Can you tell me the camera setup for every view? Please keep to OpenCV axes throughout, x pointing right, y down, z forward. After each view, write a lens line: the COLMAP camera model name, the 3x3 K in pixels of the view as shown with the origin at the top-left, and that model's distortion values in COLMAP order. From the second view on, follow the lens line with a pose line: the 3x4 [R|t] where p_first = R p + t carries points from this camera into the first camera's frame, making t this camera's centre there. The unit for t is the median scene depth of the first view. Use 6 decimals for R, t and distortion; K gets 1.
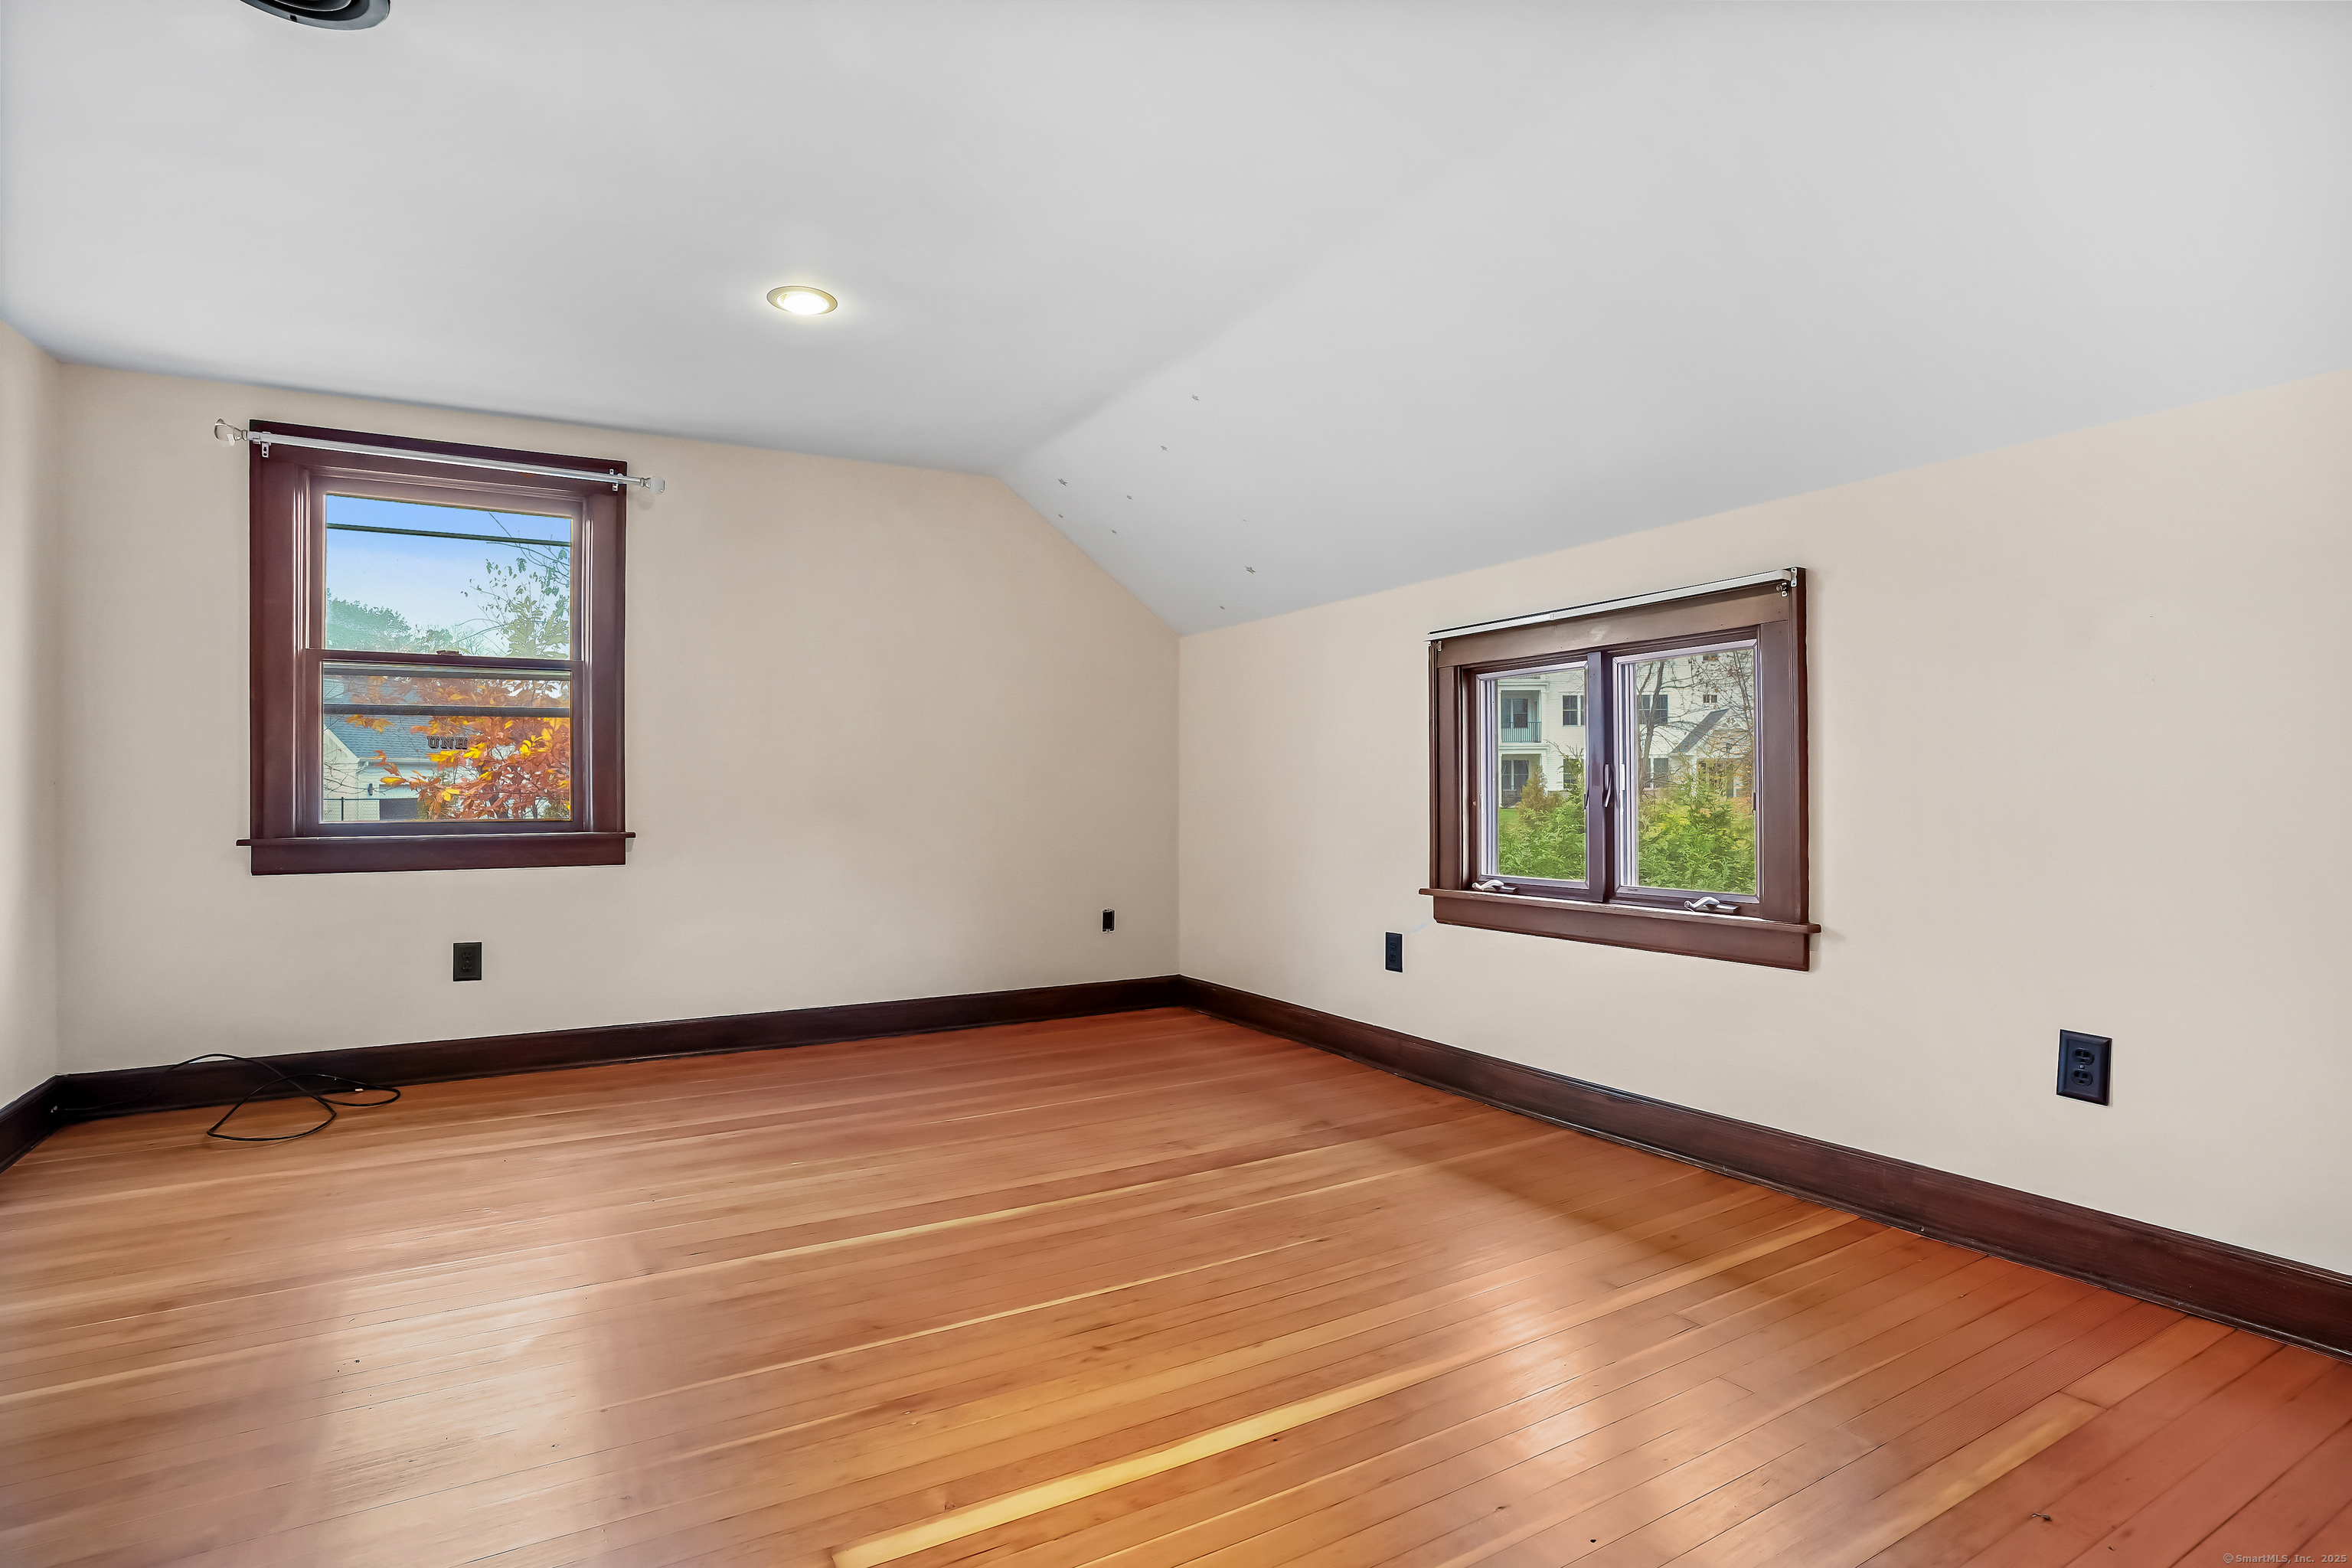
lens RADIAL K [[1146.3, 0, 1173.9], [0, 1146.3, 776.0], [0, 0, 1]] dist [-0.065239, 0.001182]
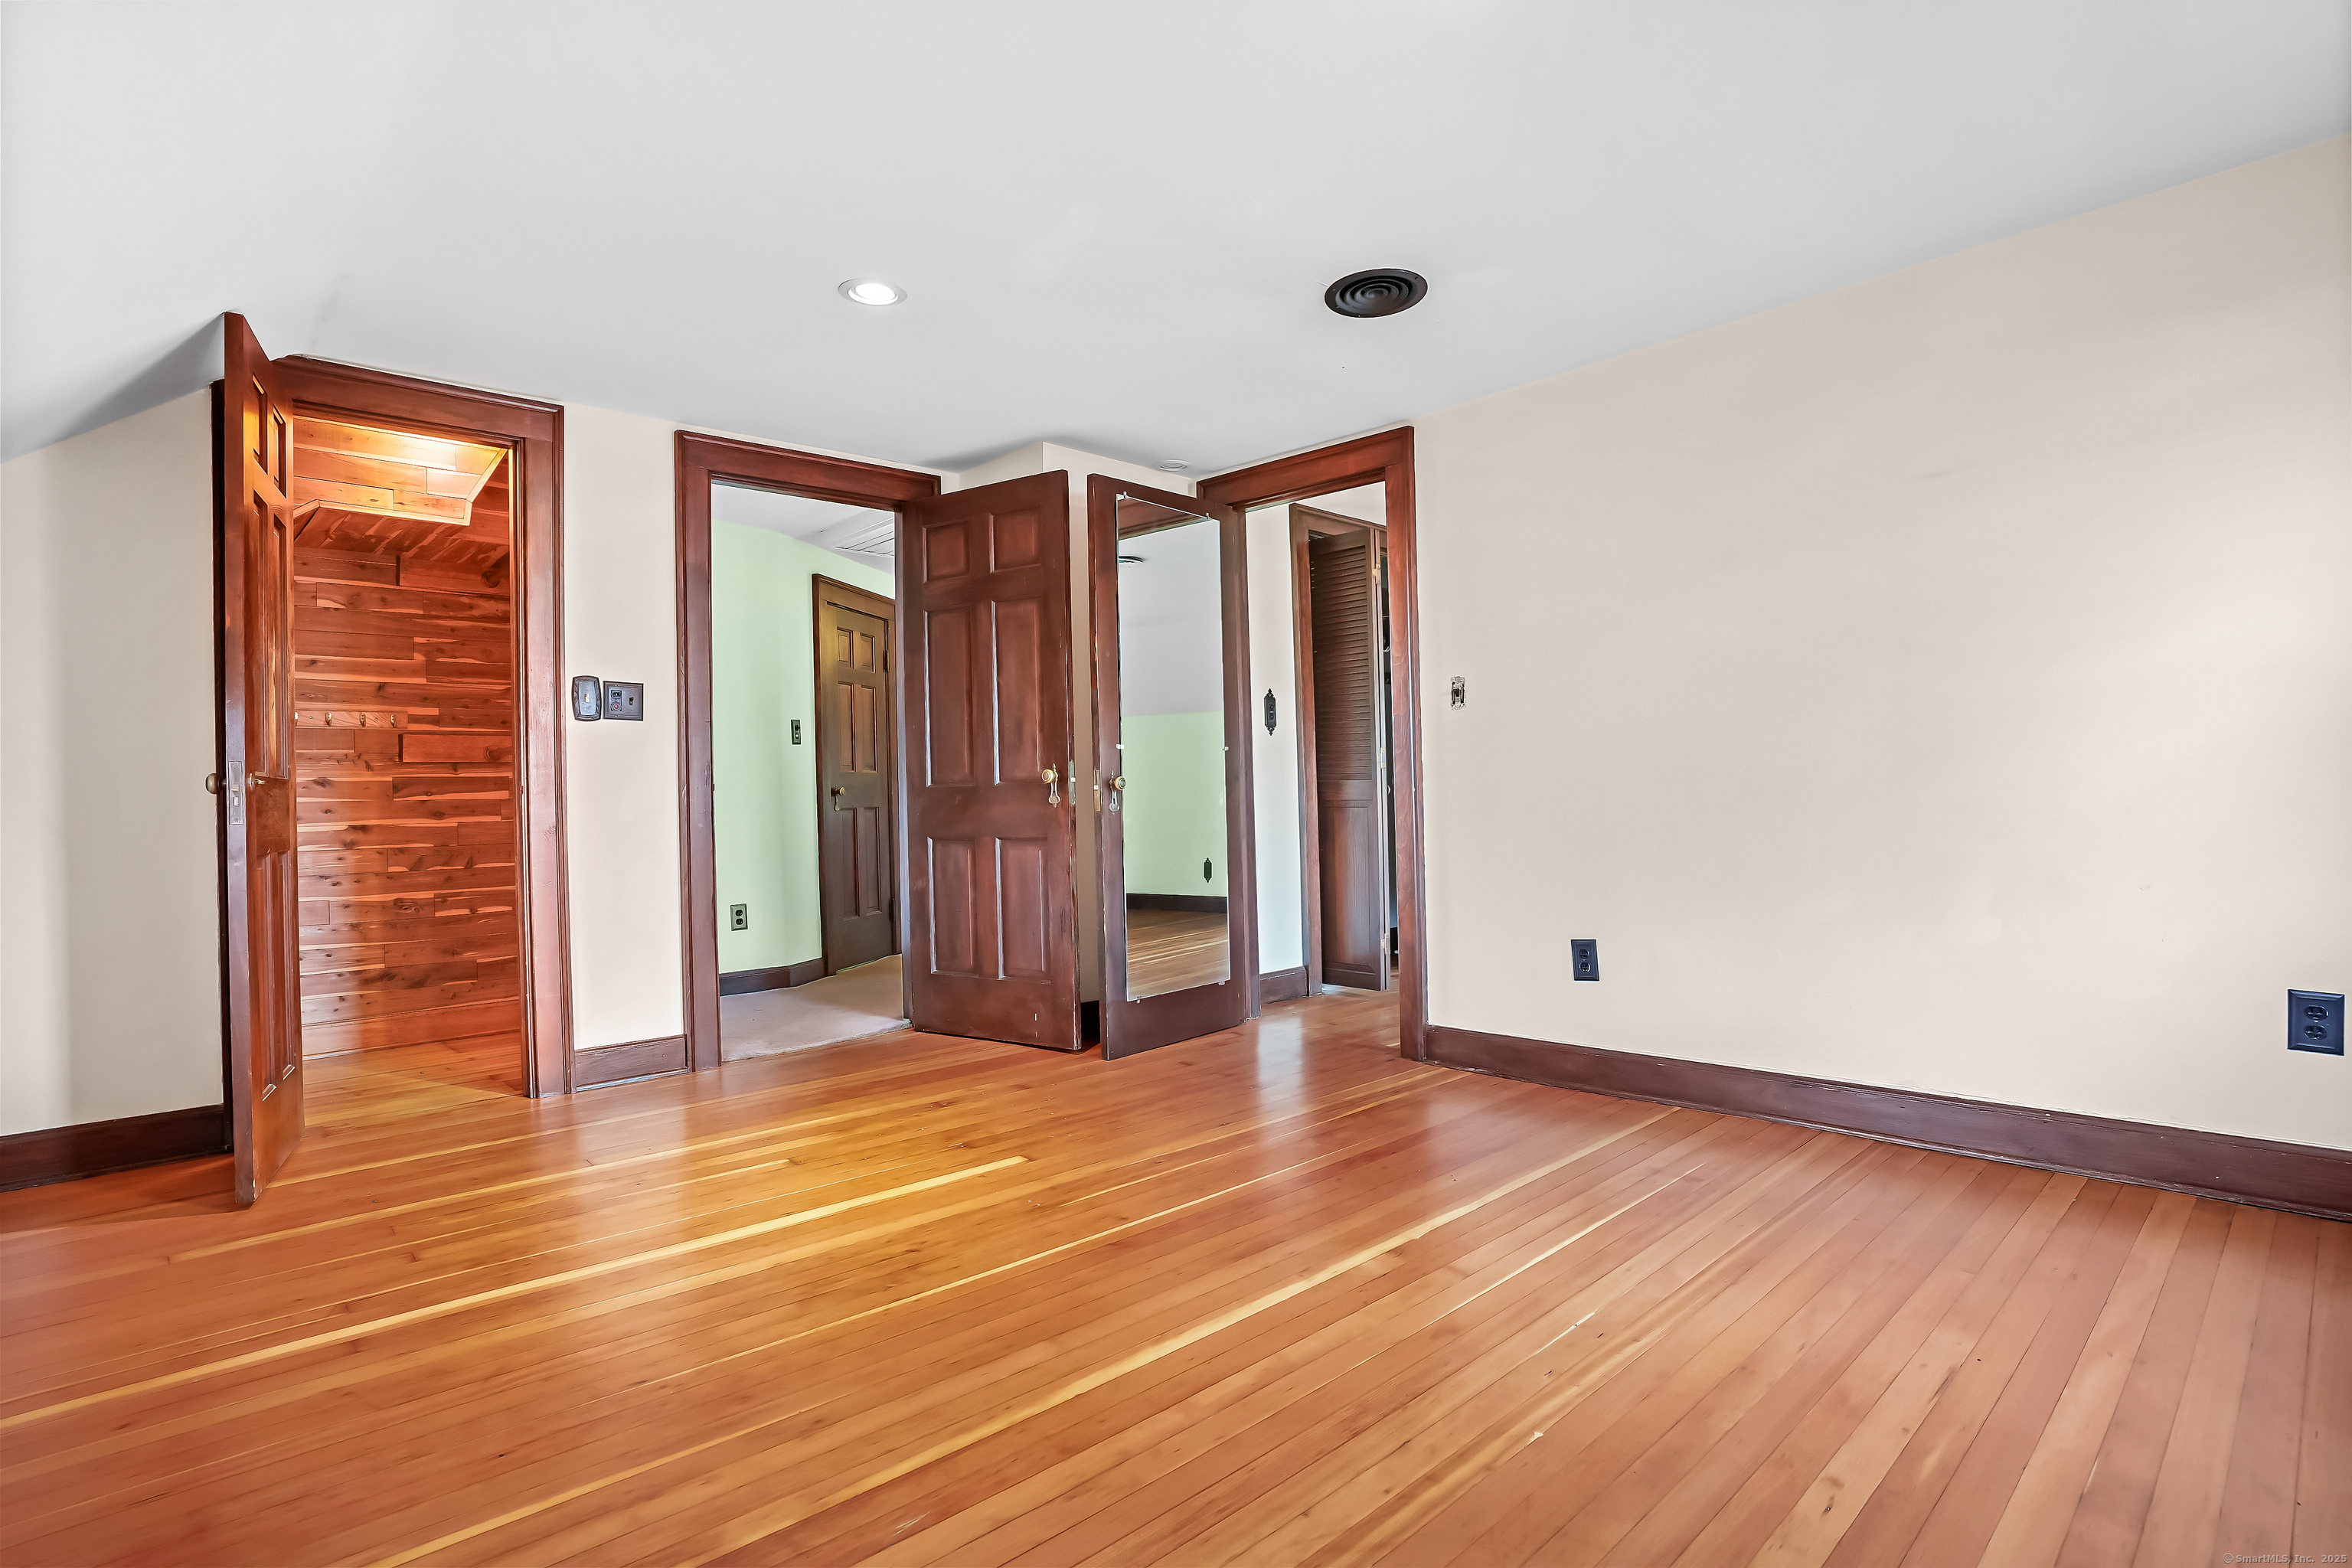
lens RADIAL K [[1146.3, 0, 1173.9], [0, 1146.3, 776.0], [0, 0, 1]] dist [-0.065239, 0.001182]
pose [[-0.971688, 0.020521, -0.235373, -0.048276], [0.029693, 0.998929, -0.035488, 0.040580], [0.234393, -0.041472, -0.971257, 1.754045]]
